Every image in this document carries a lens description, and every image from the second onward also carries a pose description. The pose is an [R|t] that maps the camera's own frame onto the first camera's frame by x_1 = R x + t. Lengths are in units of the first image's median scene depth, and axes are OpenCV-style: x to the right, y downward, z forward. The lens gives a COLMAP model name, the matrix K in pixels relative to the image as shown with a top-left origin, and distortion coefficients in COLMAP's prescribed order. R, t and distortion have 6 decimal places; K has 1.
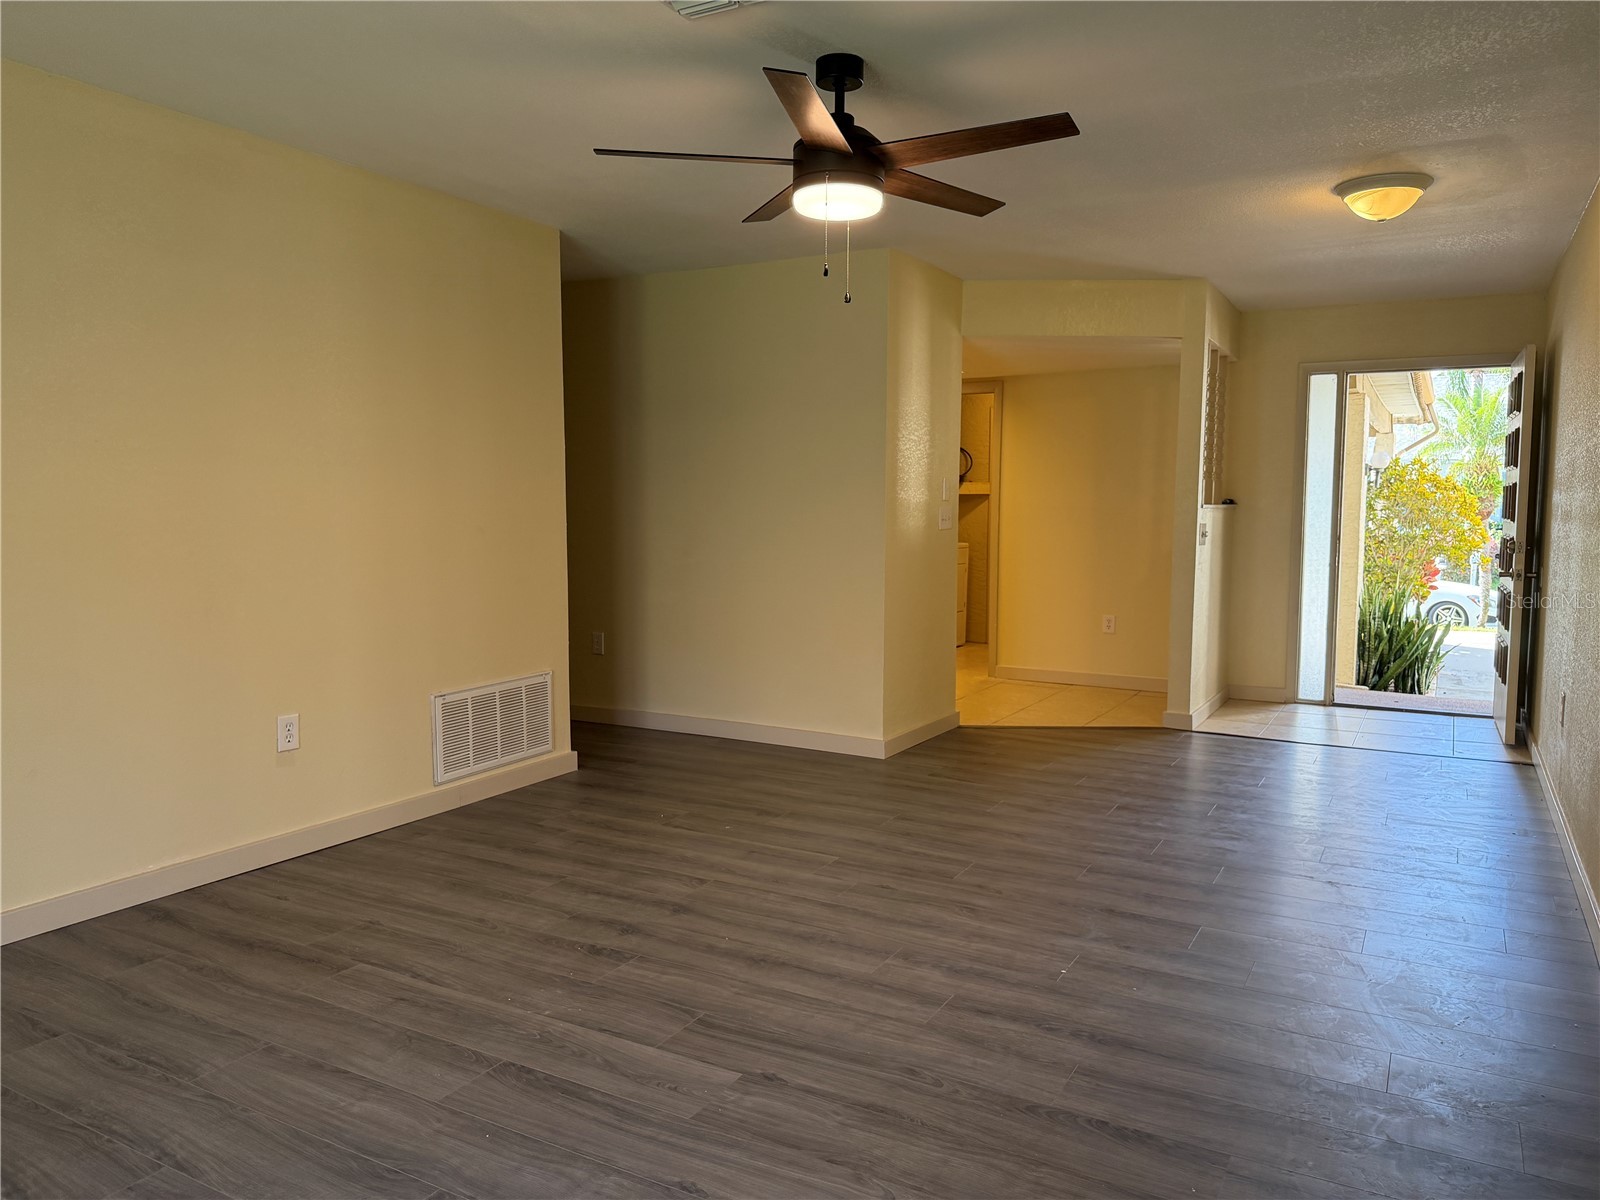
lens RADIAL K [[1137.0, 0, 785.5], [0, 1137.0, 589.8], [0, 0, 1]] dist [0.055641, -0.068441]
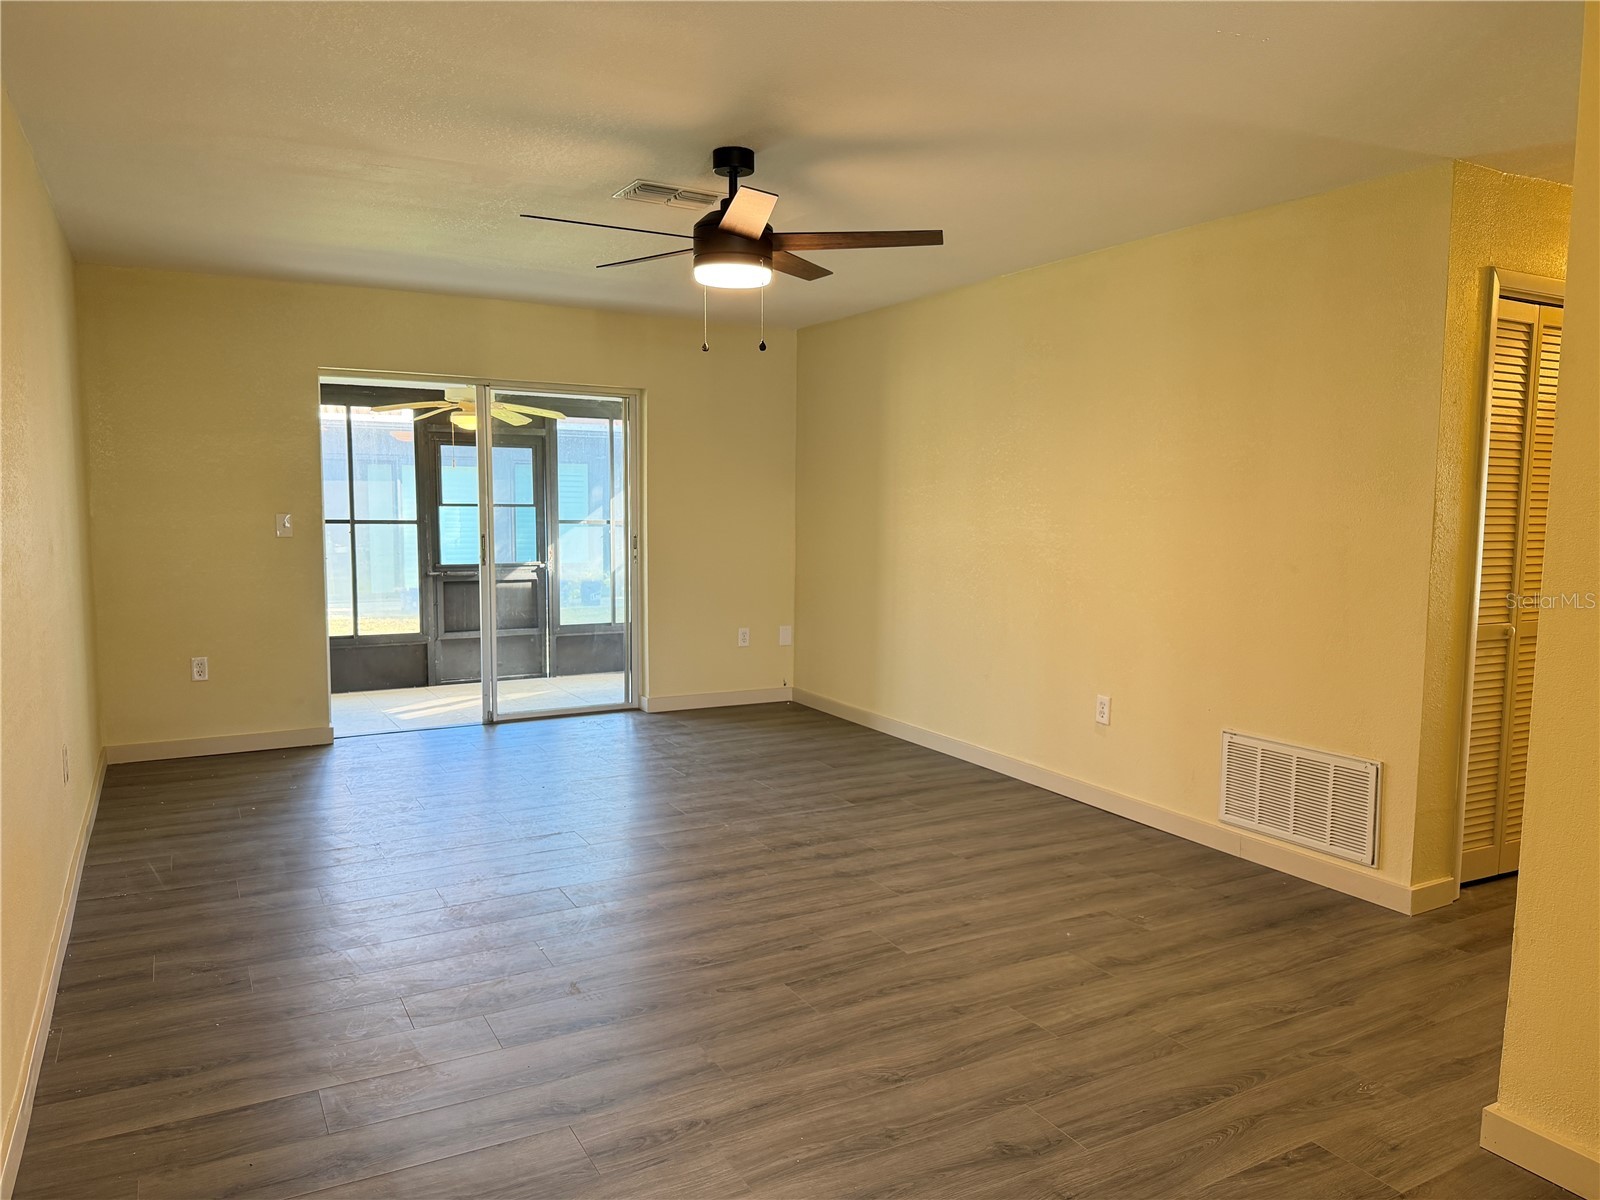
lens RADIAL K [[1137.0, 0, 826.1], [0, 1137.0, 593.5], [0, 0, 1]] dist [0.055641, -0.068441]
pose [[-0.514636, 0.064387, -0.854988, 0.695330], [-0.075065, 0.989964, 0.119736, -0.114839], [0.854116, 0.125800, -0.504638, 1.175665]]
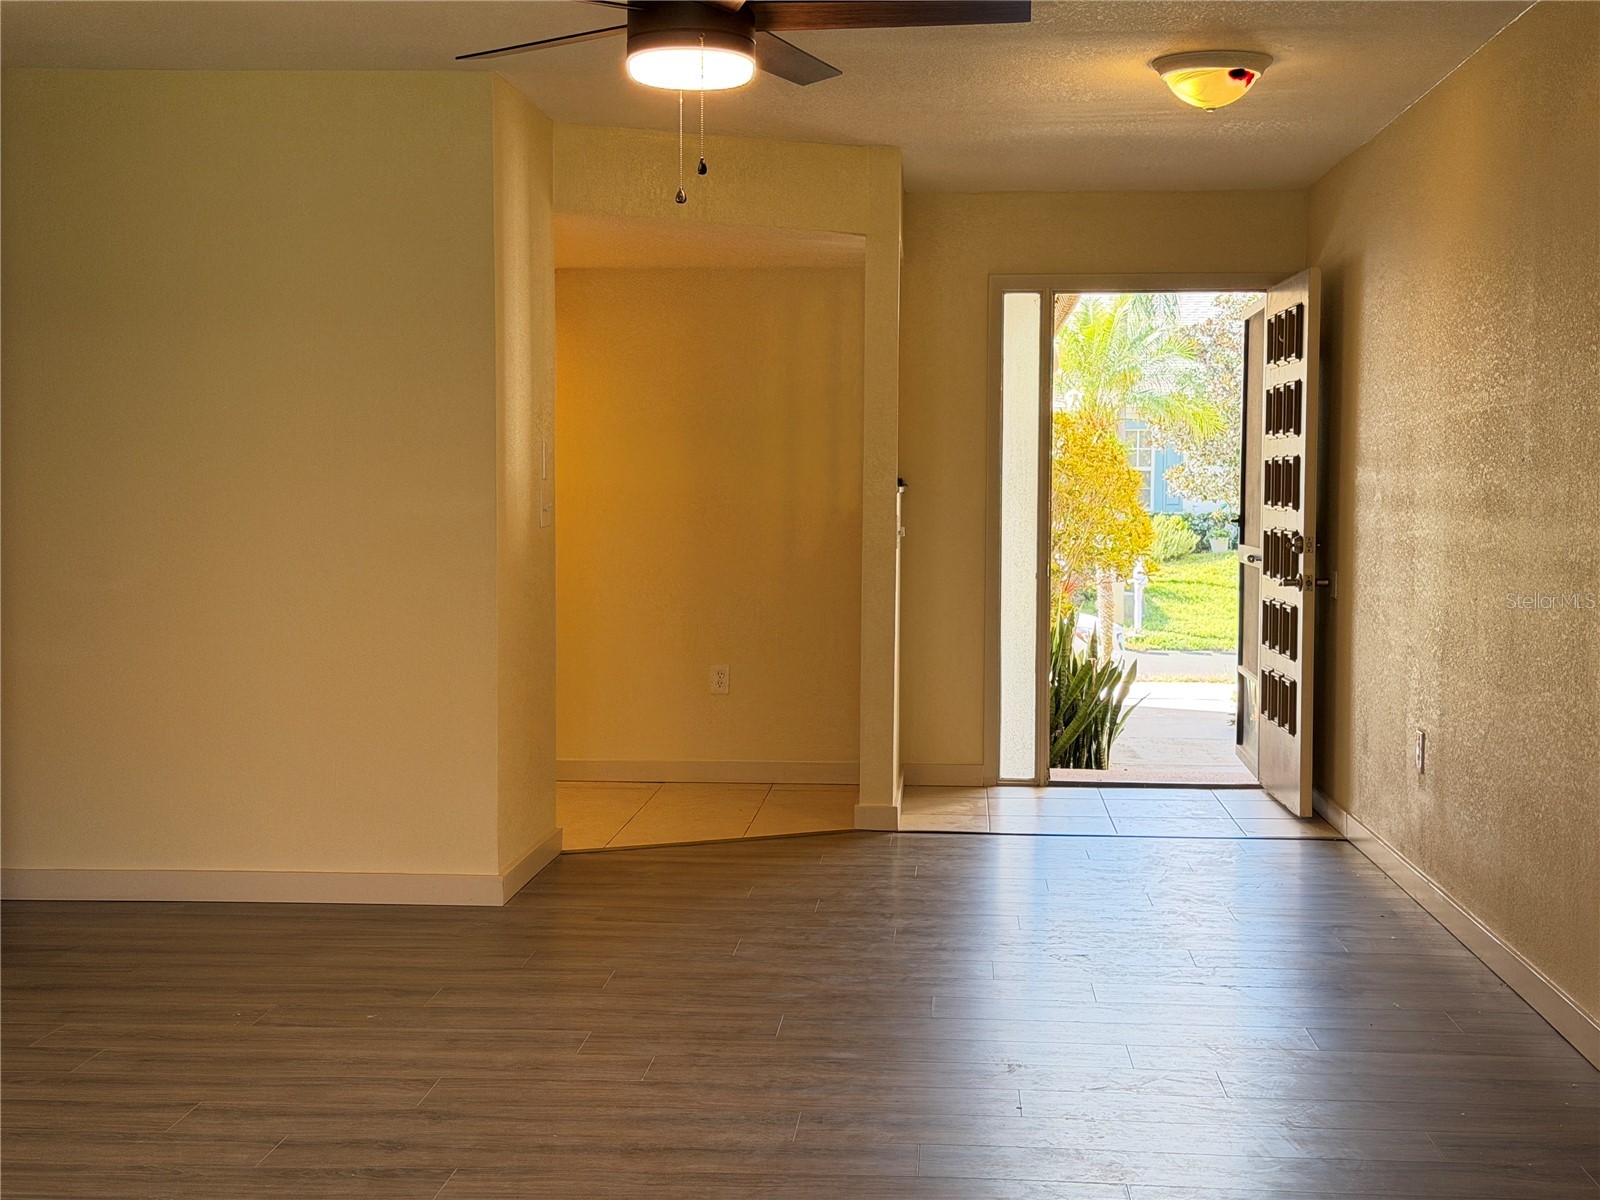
lens RADIAL K [[2230.9, 0, 799.9], [0, 2230.9, 602.8], [0, 0, 1]] dist [0.152817, 0.000000]
pose [[0.901984, -0.025467, 0.431018, -0.341102], [0.034179, 0.999338, -0.012479, 0.008739], [-0.430415, 0.025988, 0.902257, -0.191097]]
